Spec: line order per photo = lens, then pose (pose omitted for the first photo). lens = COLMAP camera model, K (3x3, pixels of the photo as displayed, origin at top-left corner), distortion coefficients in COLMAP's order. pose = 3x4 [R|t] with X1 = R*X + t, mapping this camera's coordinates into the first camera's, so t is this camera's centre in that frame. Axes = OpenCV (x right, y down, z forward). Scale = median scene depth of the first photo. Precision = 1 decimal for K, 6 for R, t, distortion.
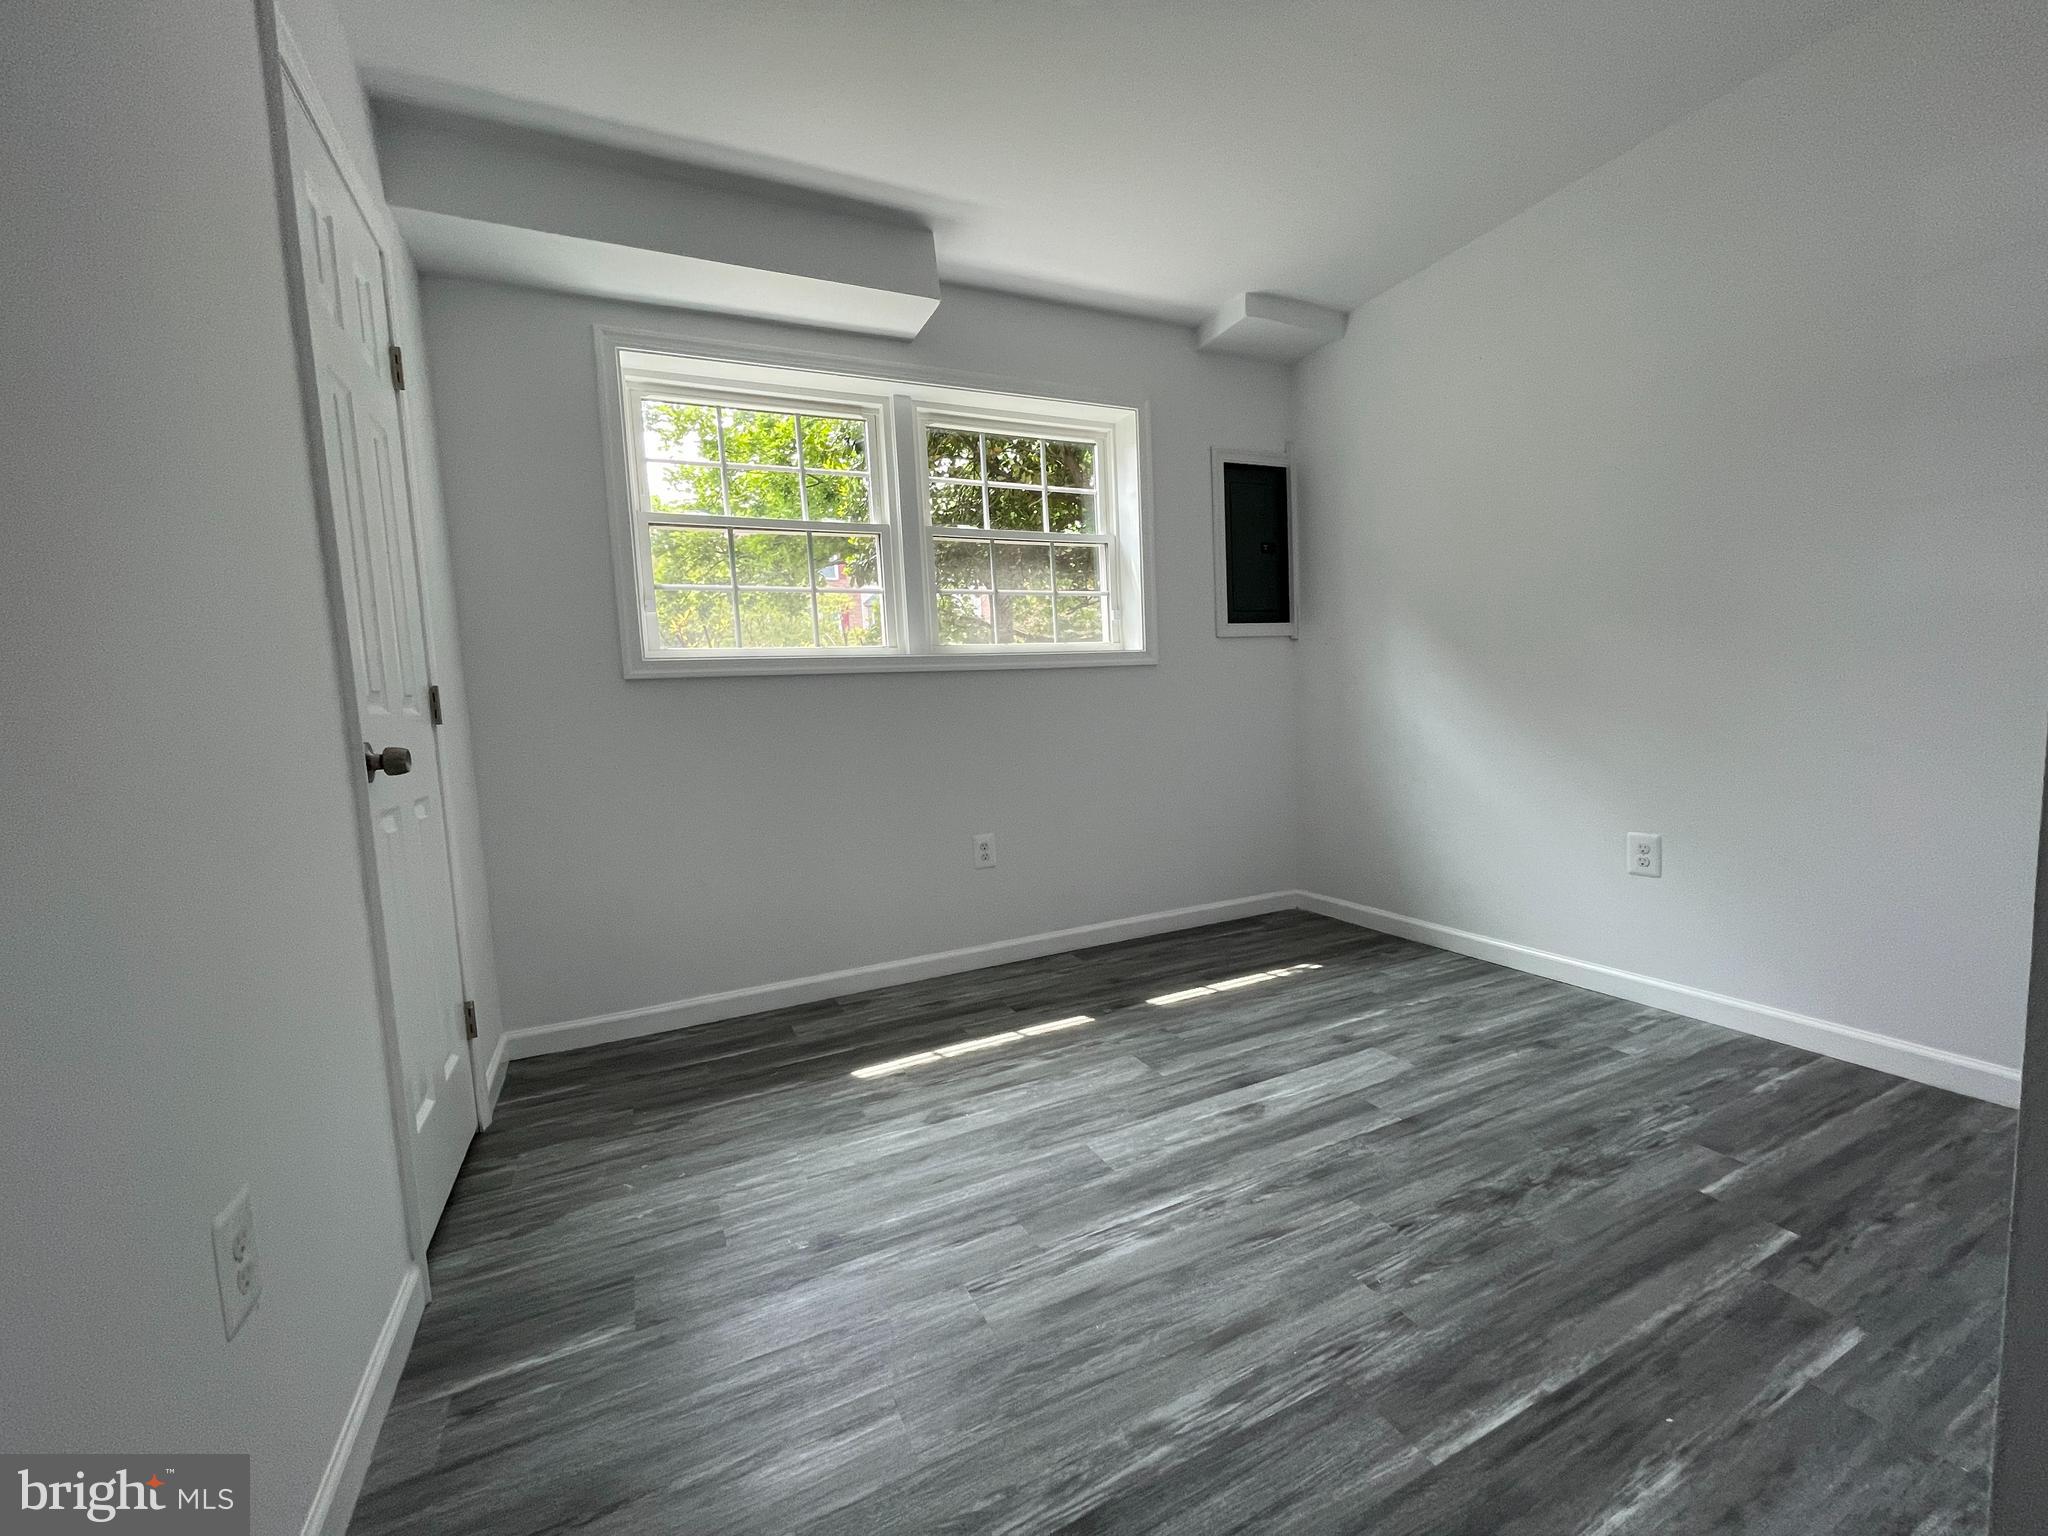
lens RADIAL K [[832.7, 0, 1025.3], [0, 832.7, 766.0], [0, 0, 1]] dist [-0.001001, 0.001271]
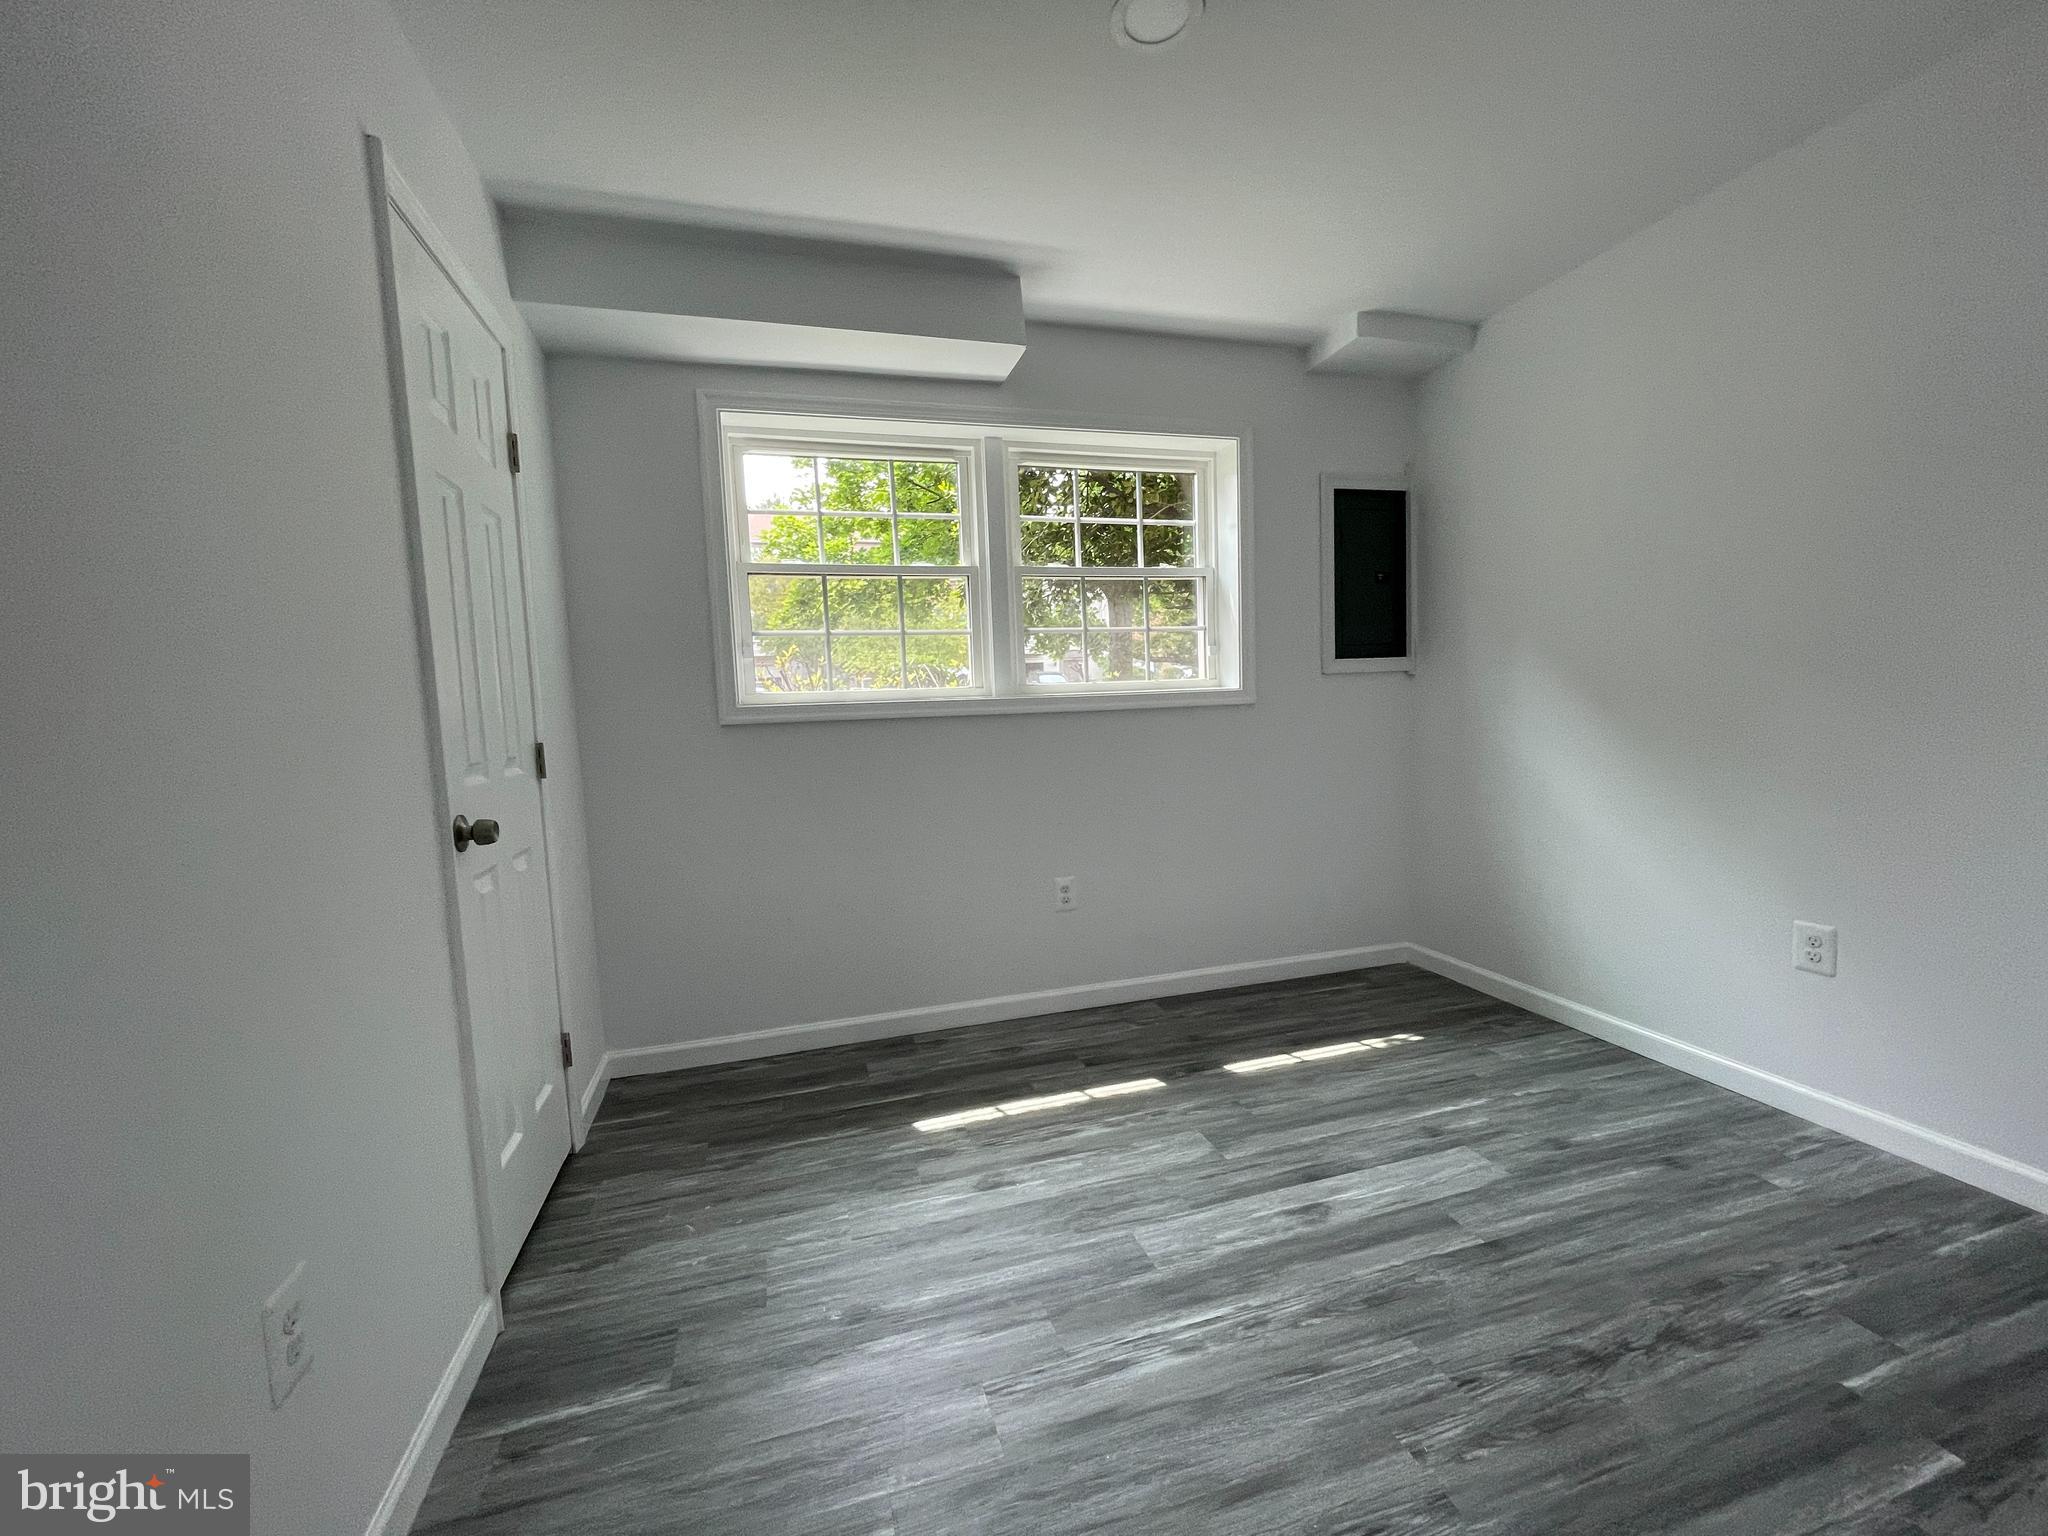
lens RADIAL K [[832.7, 0, 1026.2], [0, 832.7, 763.0], [0, 0, 1]] dist [-0.001001, 0.001271]
pose [[0.987473, 0.024704, -0.155839, 0.080522], [-0.023866, 0.999689, 0.007245, -0.087595], [0.155970, -0.003435, 0.987756, 0.023987]]
